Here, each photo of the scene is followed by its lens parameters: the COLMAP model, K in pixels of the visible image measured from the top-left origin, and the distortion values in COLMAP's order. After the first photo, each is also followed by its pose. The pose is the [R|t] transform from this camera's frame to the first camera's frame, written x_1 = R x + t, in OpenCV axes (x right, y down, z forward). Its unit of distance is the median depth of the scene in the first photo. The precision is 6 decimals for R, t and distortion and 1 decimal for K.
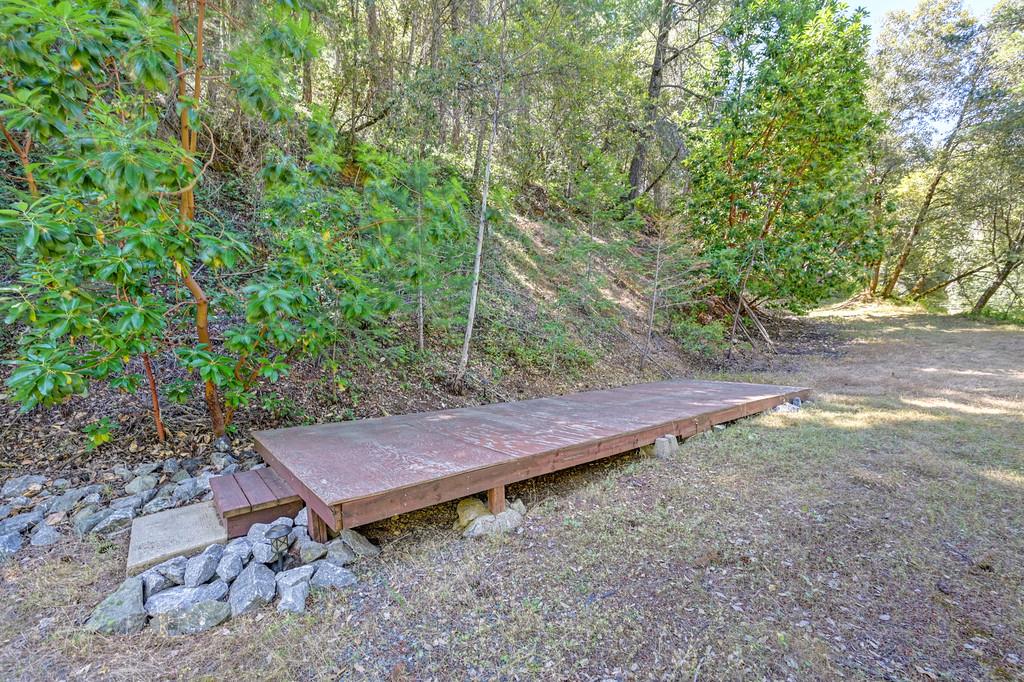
lens RADIAL K [[428.3, 0, 515.7], [0, 428.3, 339.0], [0, 0, 1]] dist [0.000172, 0.000002]
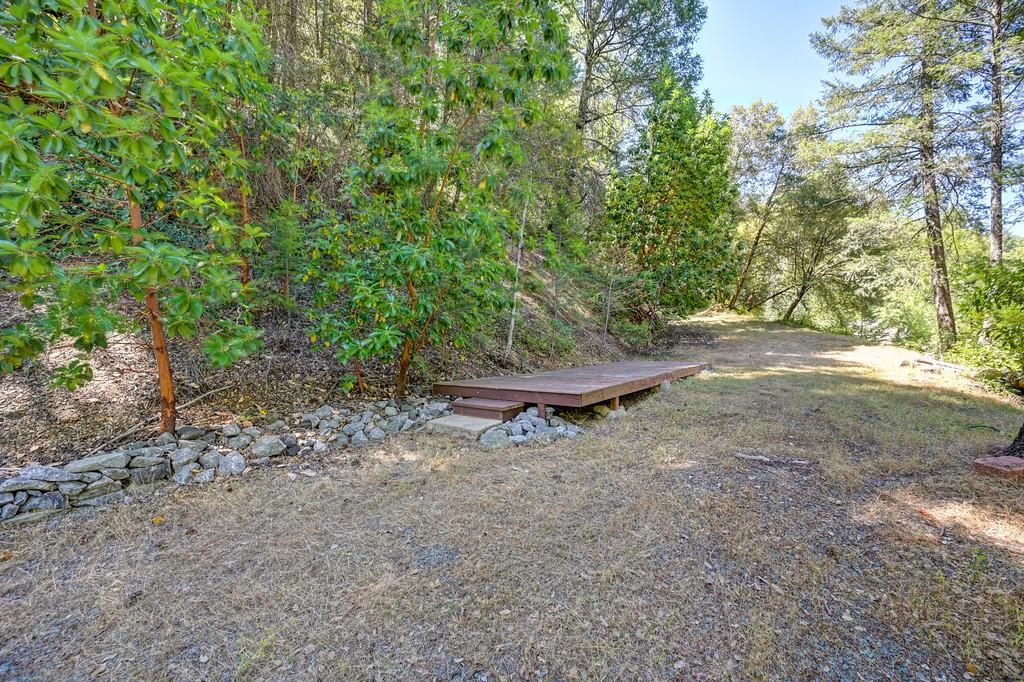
lens RADIAL K [[403.4, 0, 509.0], [0, 403.4, 340.1], [0, 0, 1]] dist [-0.000212, 0.000097]
pose [[0.972127, 0.002141, 0.234446, -0.197463], [-0.000358, 0.999971, -0.007648, 0.021333], [-0.234456, 0.007351, 0.972099, -0.140117]]
